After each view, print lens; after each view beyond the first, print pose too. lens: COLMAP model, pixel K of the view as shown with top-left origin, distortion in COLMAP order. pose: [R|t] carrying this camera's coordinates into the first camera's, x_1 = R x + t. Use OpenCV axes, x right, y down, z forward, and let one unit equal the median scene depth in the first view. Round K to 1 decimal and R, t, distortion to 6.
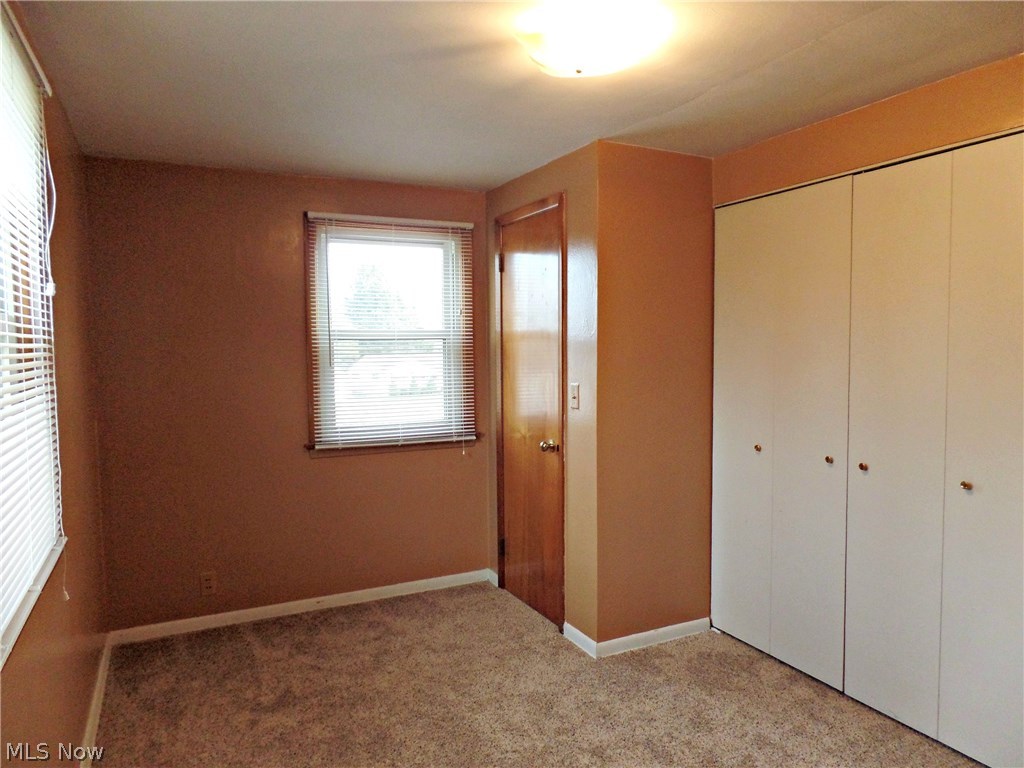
lens RADIAL K [[699.9, 0, 515.8], [0, 699.9, 382.0], [0, 0, 1]] dist [-0.002240, -0.002264]
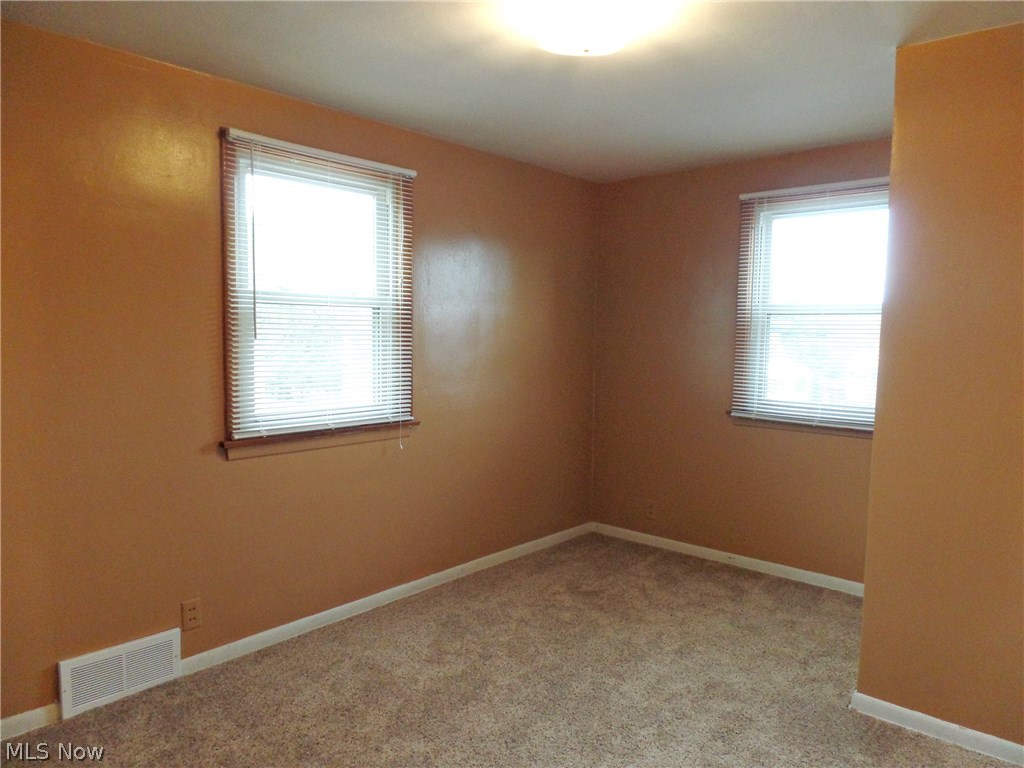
lens RADIAL K [[699.9, 0, 515.8], [0, 699.9, 382.0], [0, 0, 1]] dist [-0.002240, -0.002264]
pose [[0.374975, 0.083677, -0.923251, 0.633065], [-0.064428, 0.995862, 0.064091, -0.003659], [0.924793, 0.035451, 0.378814, 0.306819]]
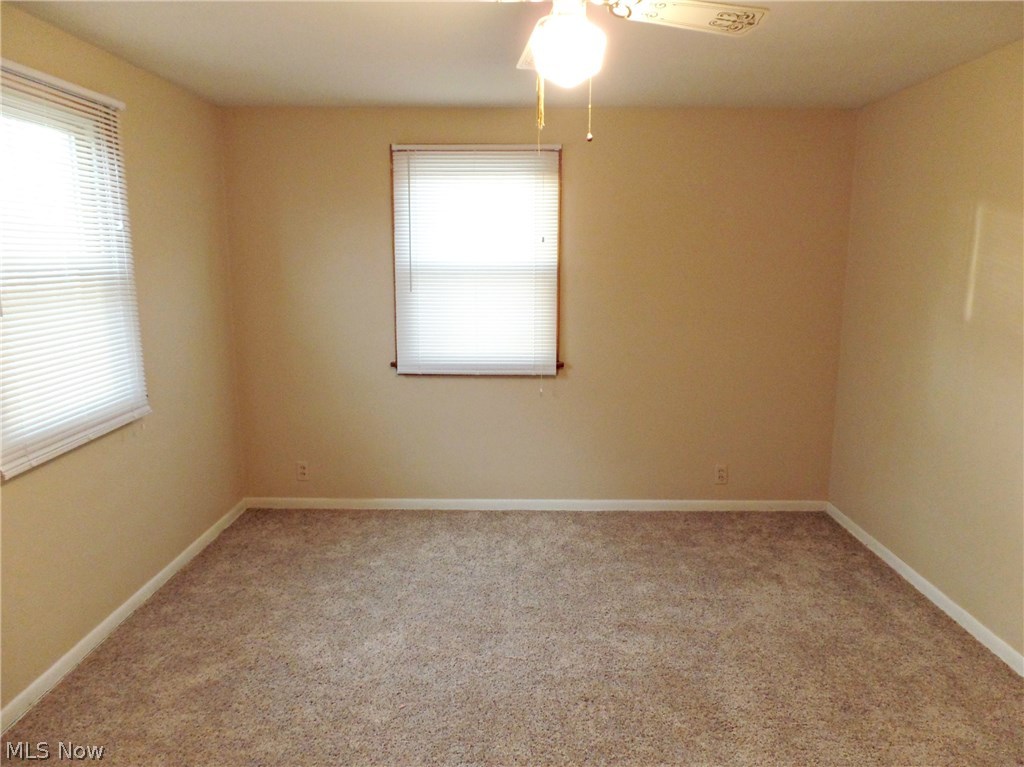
lens RADIAL K [[699.9, 0, 515.8], [0, 699.9, 381.5], [0, 0, 1]] dist [-0.002240, -0.002264]
pose [[0.891358, 0.091716, -0.443924, 0.401034], [-0.034192, 0.990131, 0.135910, -0.041039], [0.452008, -0.105966, 0.885697, 0.117495]]
